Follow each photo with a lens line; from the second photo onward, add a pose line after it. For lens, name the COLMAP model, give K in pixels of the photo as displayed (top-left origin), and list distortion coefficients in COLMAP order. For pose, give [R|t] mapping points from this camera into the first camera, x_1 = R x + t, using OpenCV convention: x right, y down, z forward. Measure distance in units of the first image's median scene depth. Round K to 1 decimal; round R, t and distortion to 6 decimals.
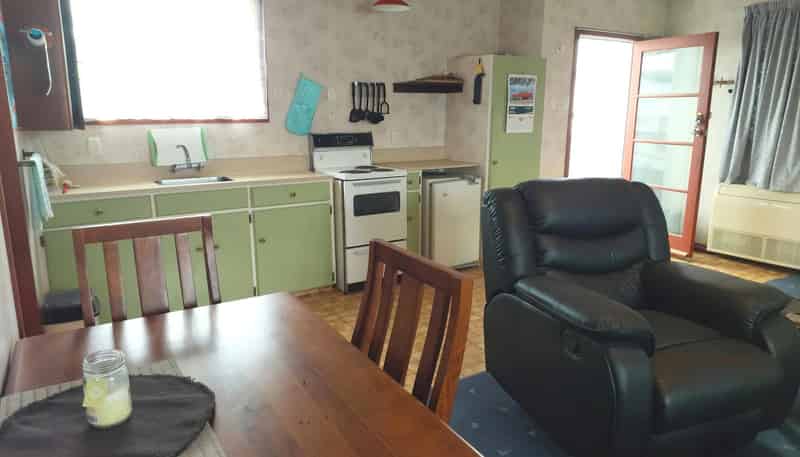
lens RADIAL K [[545.2, 0, 395.6], [0, 545.2, 231.9], [0, 0, 1]] dist [0.043602, -0.058465]
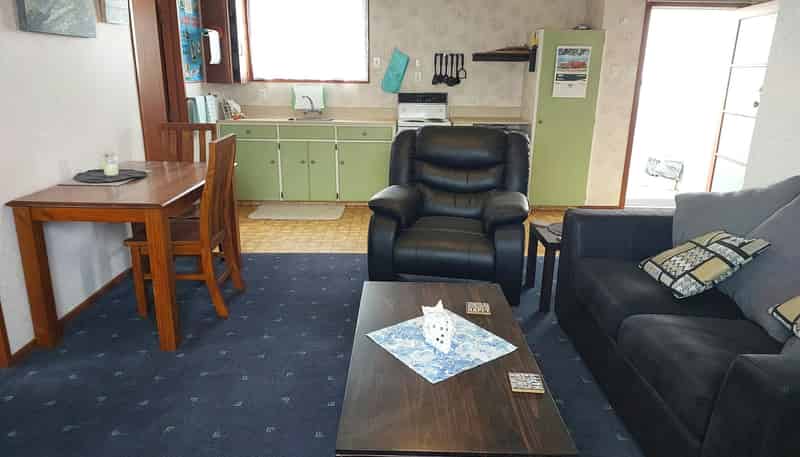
lens RADIAL K [[545.2, 0, 395.1], [0, 545.2, 232.9], [0, 0, 1]] dist [0.043602, -0.058465]
pose [[0.850095, 0.161204, -0.501350, 0.556708], [-0.127566, 0.986679, 0.100955, 0.030945], [0.510946, -0.021867, 0.859335, -0.188336]]
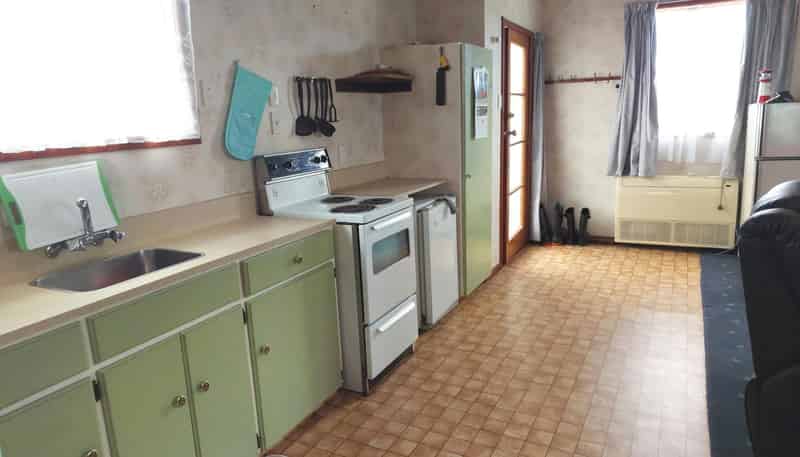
lens RADIAL K [[545.2, 0, 399.3], [0, 545.2, 223.8], [0, 0, 1]] dist [0.043602, -0.058465]
pose [[0.855491, -0.135453, 0.499788, -0.325615], [0.148903, 0.988765, 0.013098, -0.083978], [-0.495947, 0.063214, 0.866049, 0.359900]]
